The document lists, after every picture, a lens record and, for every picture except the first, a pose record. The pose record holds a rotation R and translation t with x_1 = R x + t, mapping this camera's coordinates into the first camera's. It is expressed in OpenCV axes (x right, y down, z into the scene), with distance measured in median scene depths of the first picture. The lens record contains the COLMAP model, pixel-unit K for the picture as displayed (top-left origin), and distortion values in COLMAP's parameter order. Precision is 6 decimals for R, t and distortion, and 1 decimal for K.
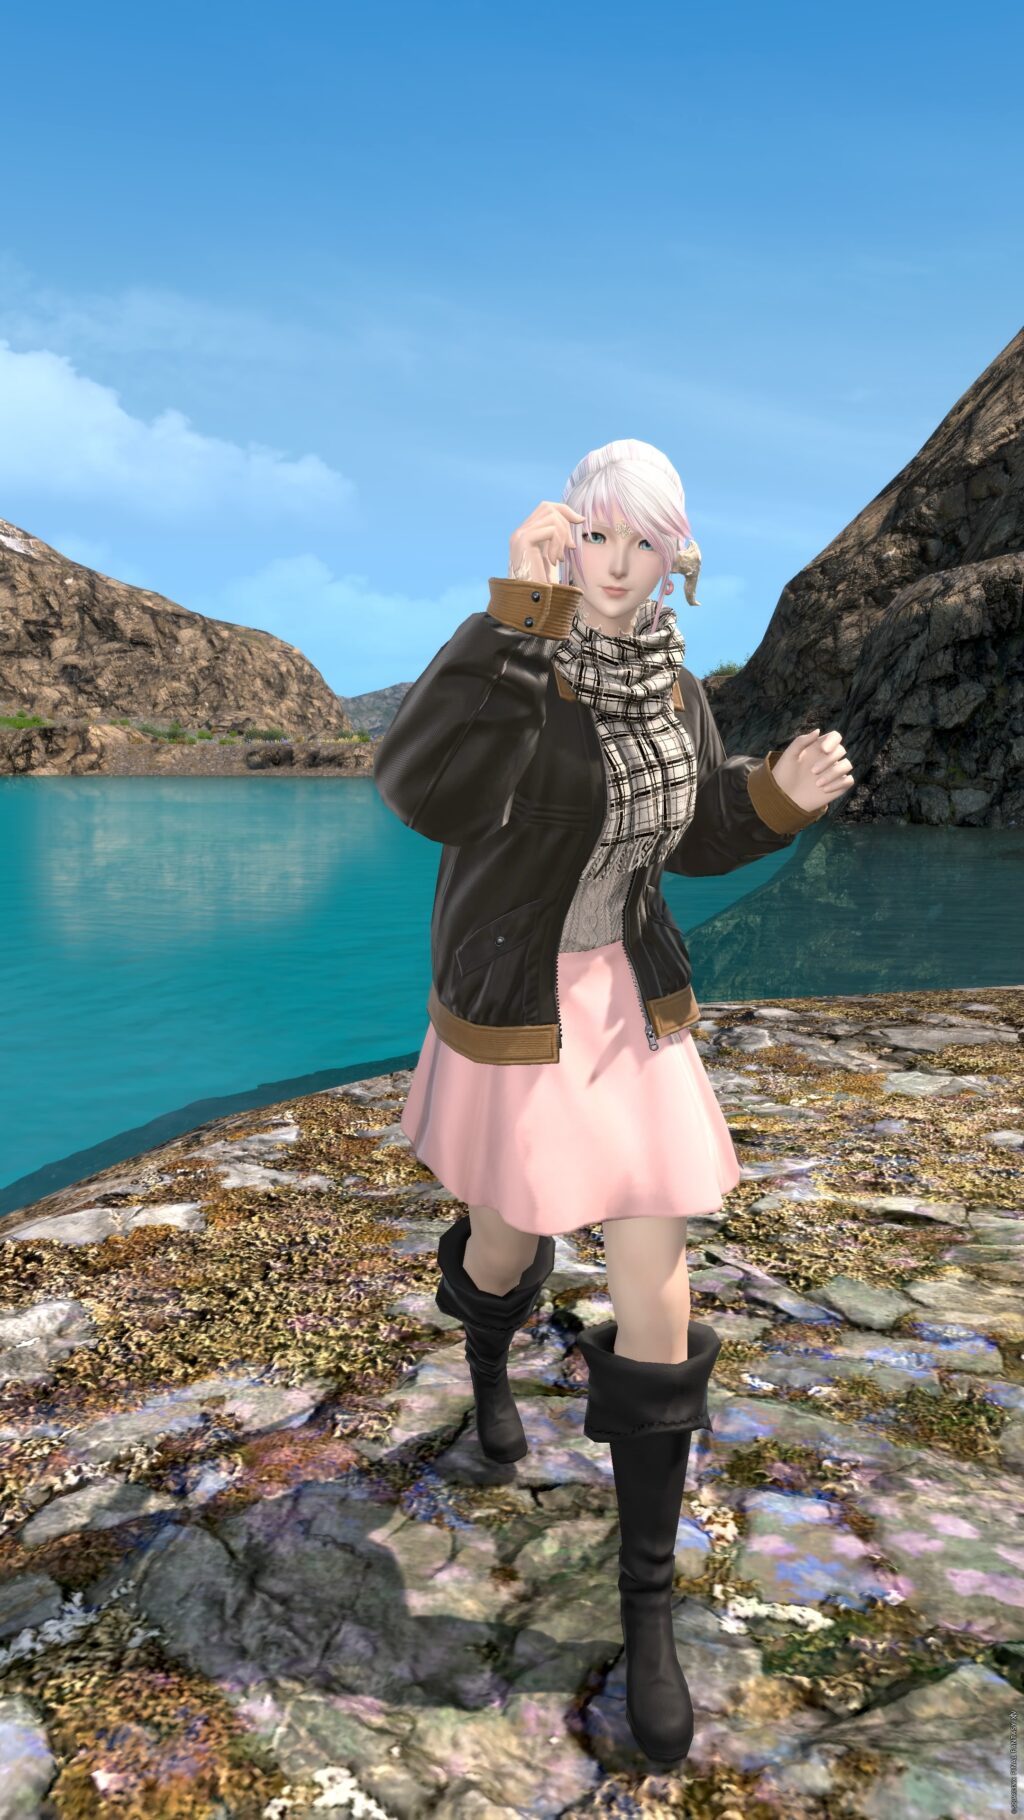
lens RADIAL K [[1287.2, 0, 521.3], [0, 1287.2, 909.9], [0, 0, 1]] dist [0.000410, 0.000875]
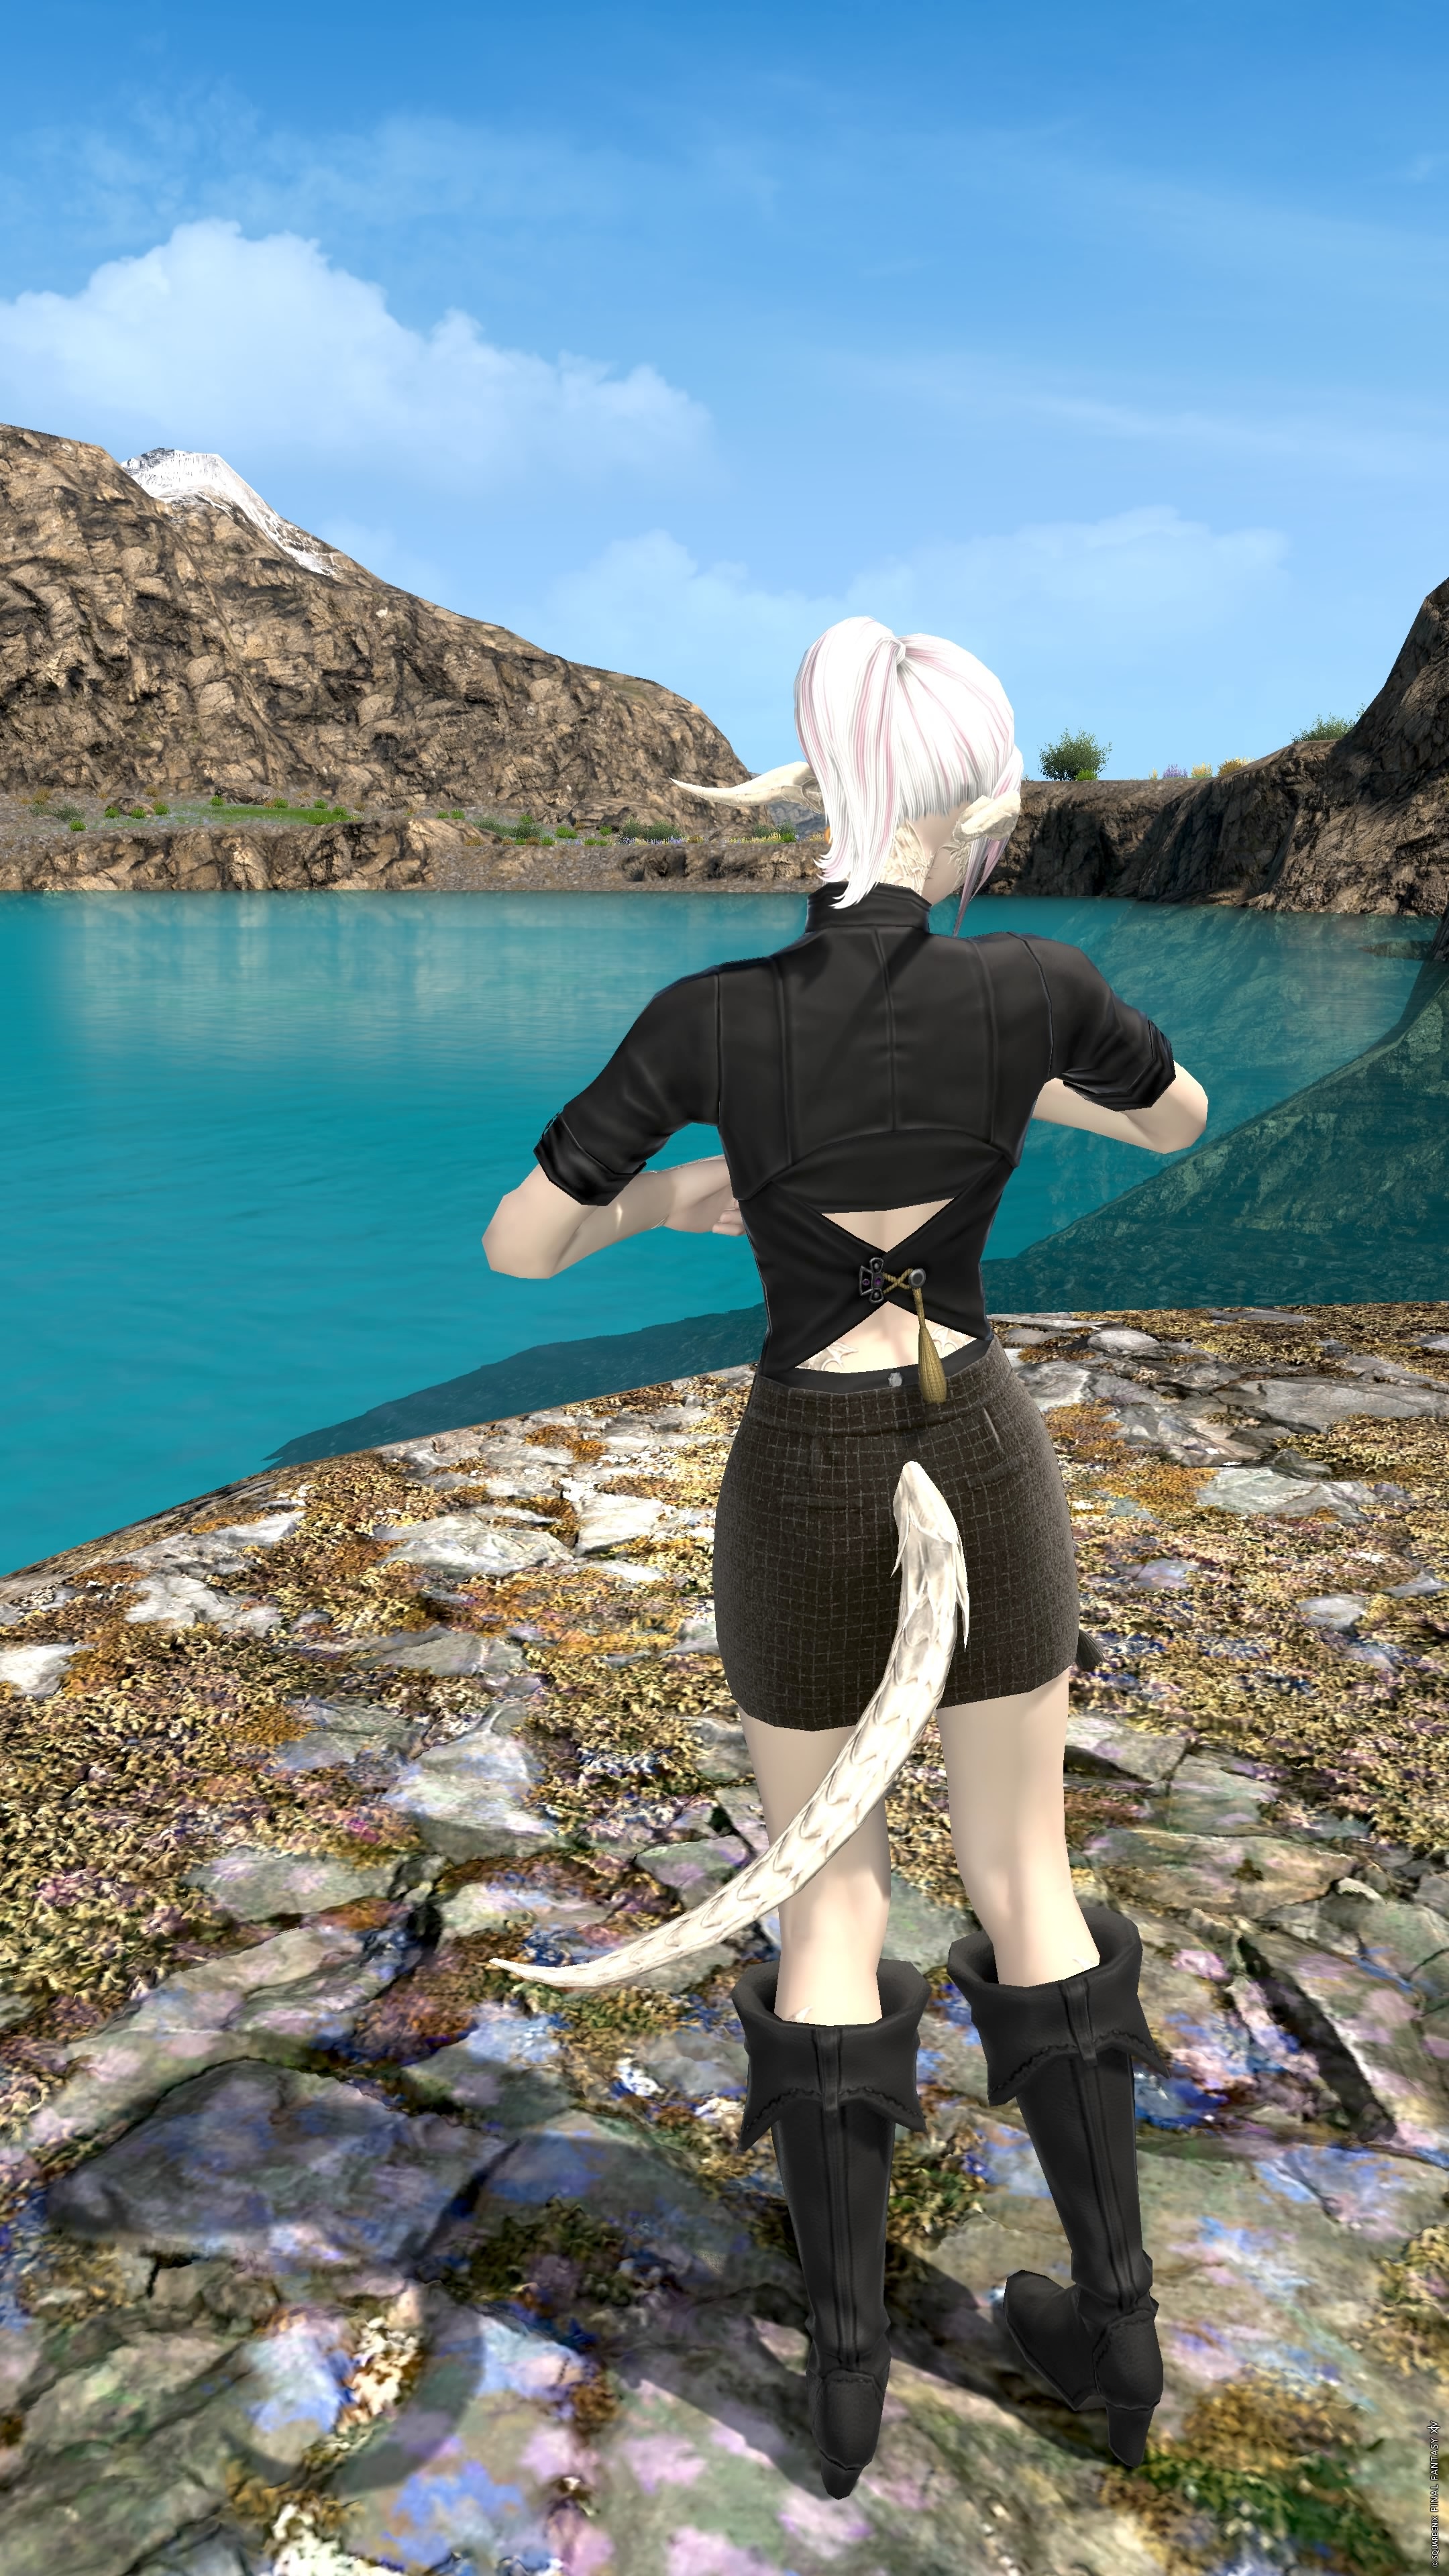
lens RADIAL K [[1801.8, 0, 751.9], [0, 1801.8, 1283.6], [0, 0, 1]] dist [0.000655, -0.000878]
pose [[0.987550, 0.035262, -0.153301, 0.290358], [-0.017363, 0.993032, 0.116561, -0.098162], [0.156343, -0.112448, 0.981281, 0.151753]]
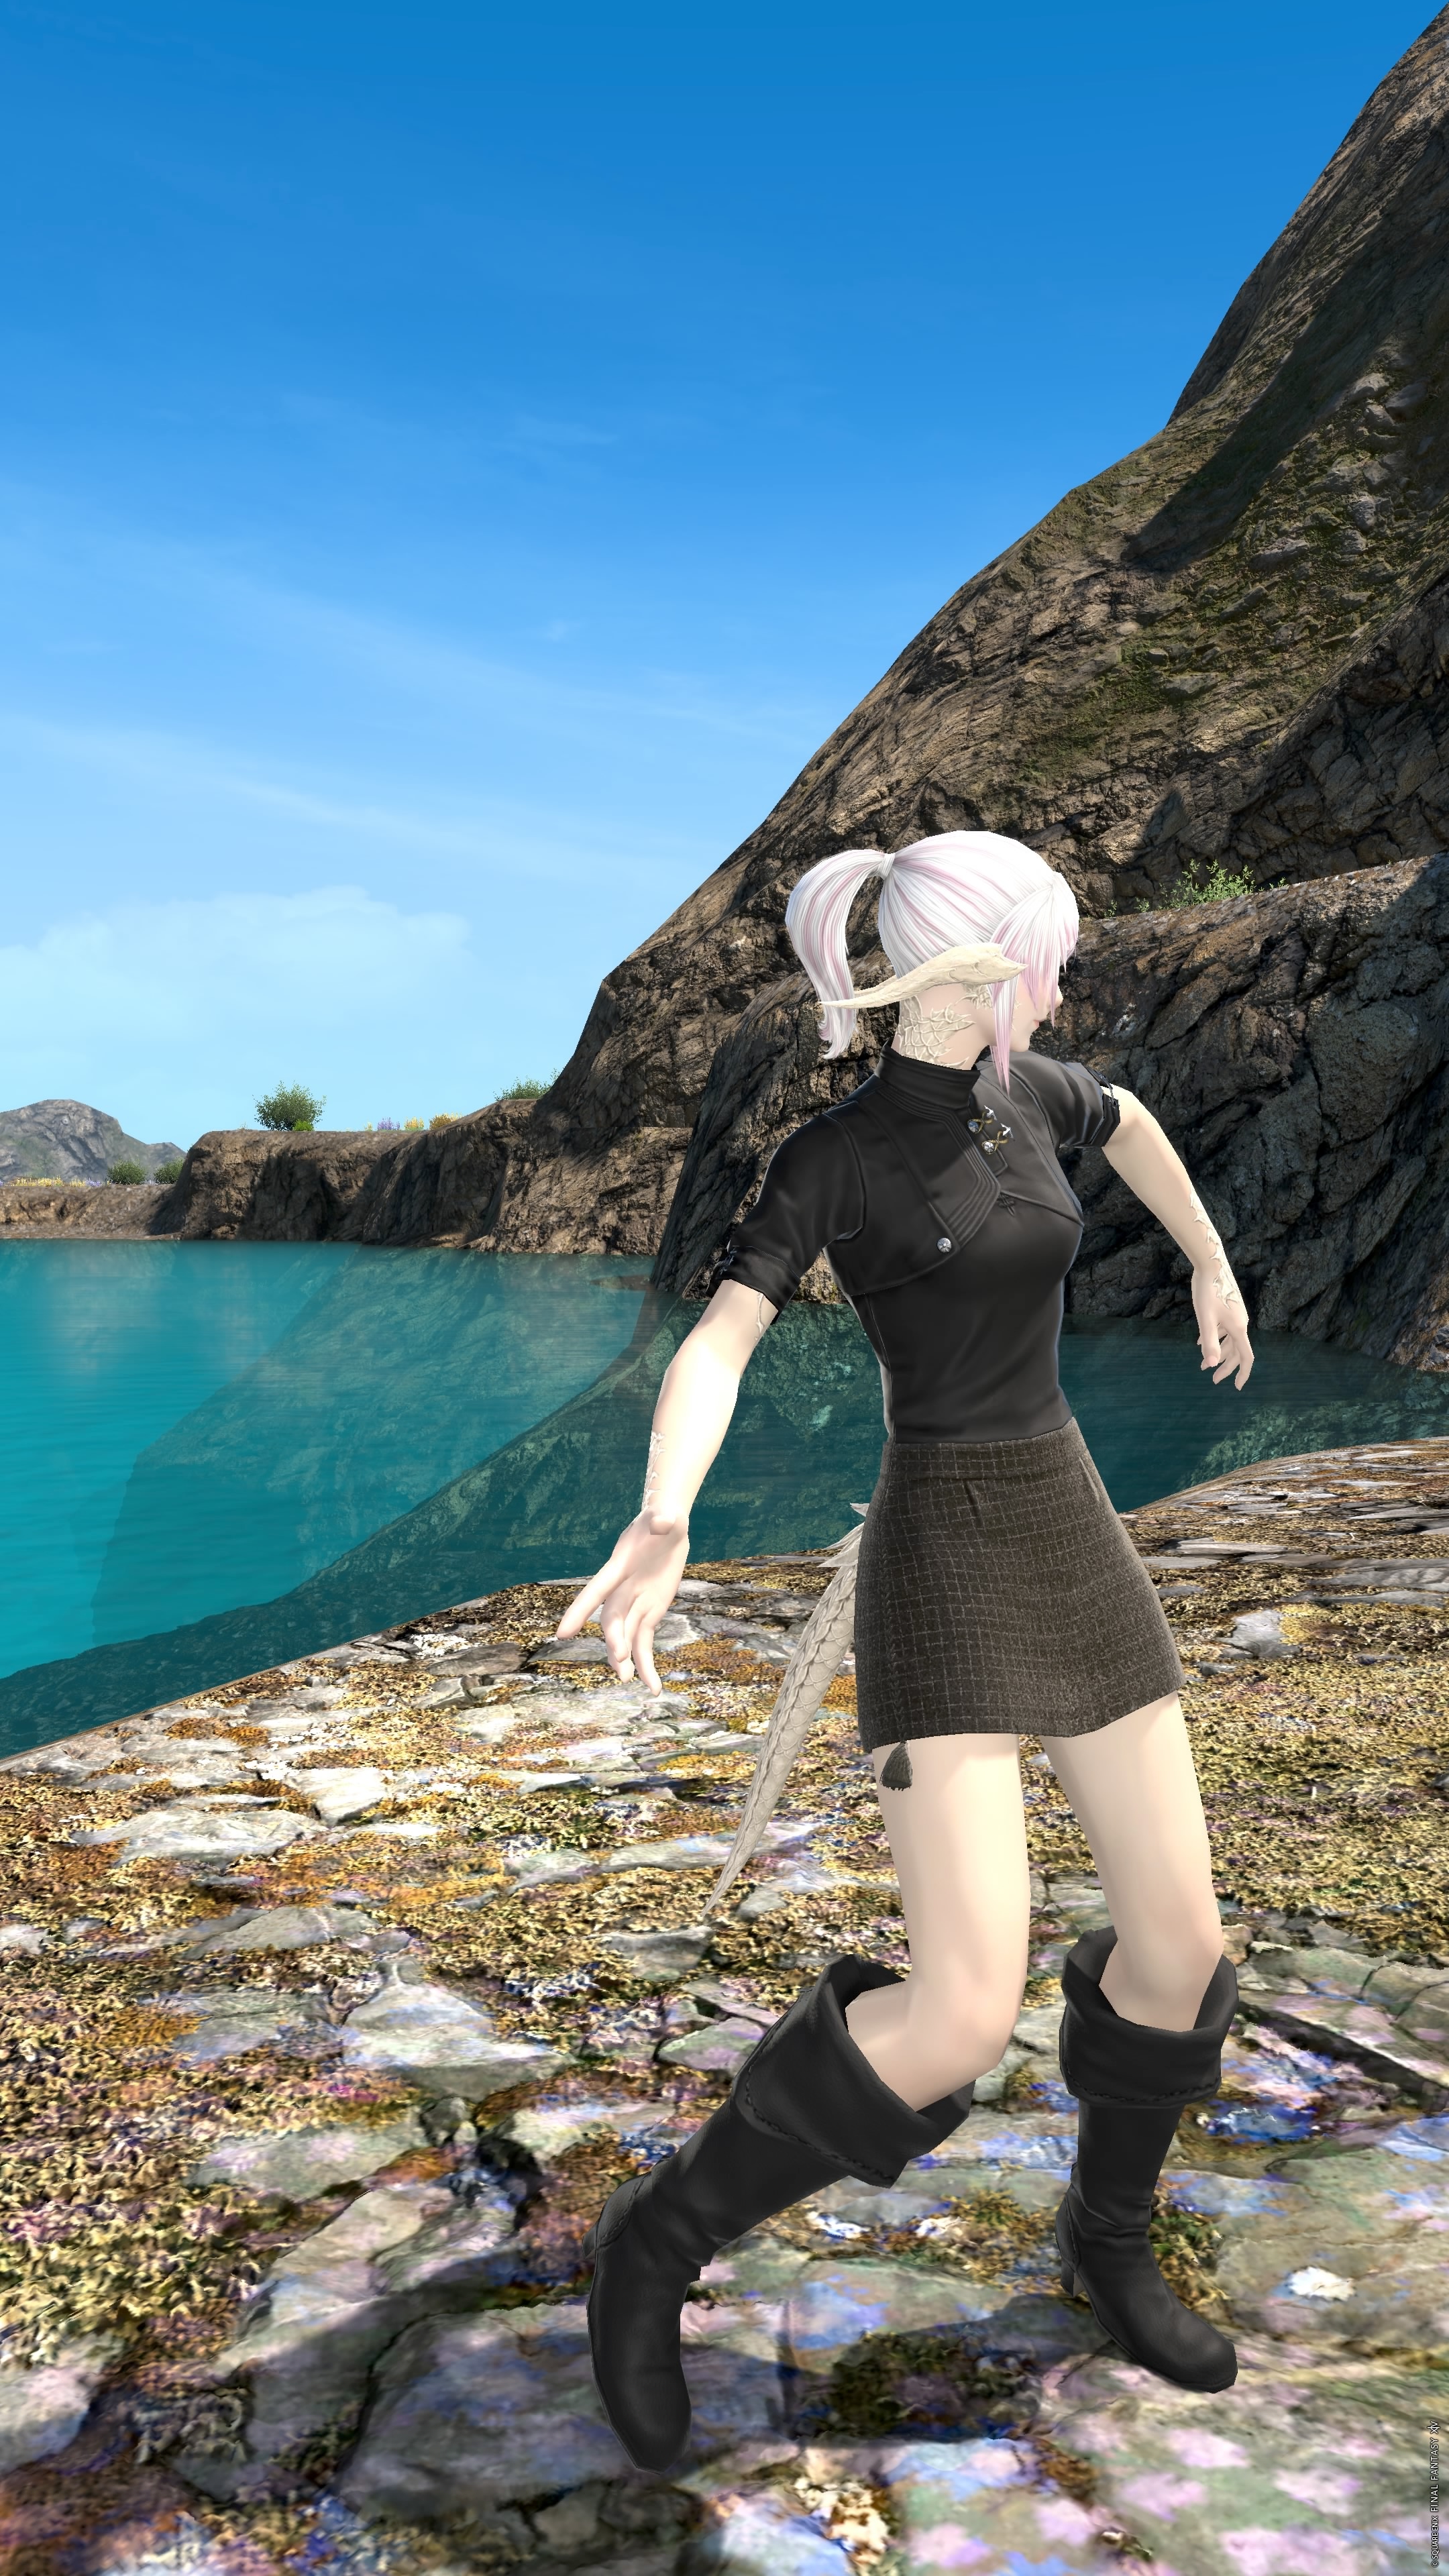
lens RADIAL K [[1789.4, 0, 746.0], [0, 1789.4, 1289.8], [0, 0, 1]] dist [-0.001644, 0.001313]
pose [[0.959991, -0.010925, 0.279817, -0.077892], [0.031348, 0.997150, -0.068617, -0.023547], [-0.278270, 0.074643, 0.957598, 0.115281]]
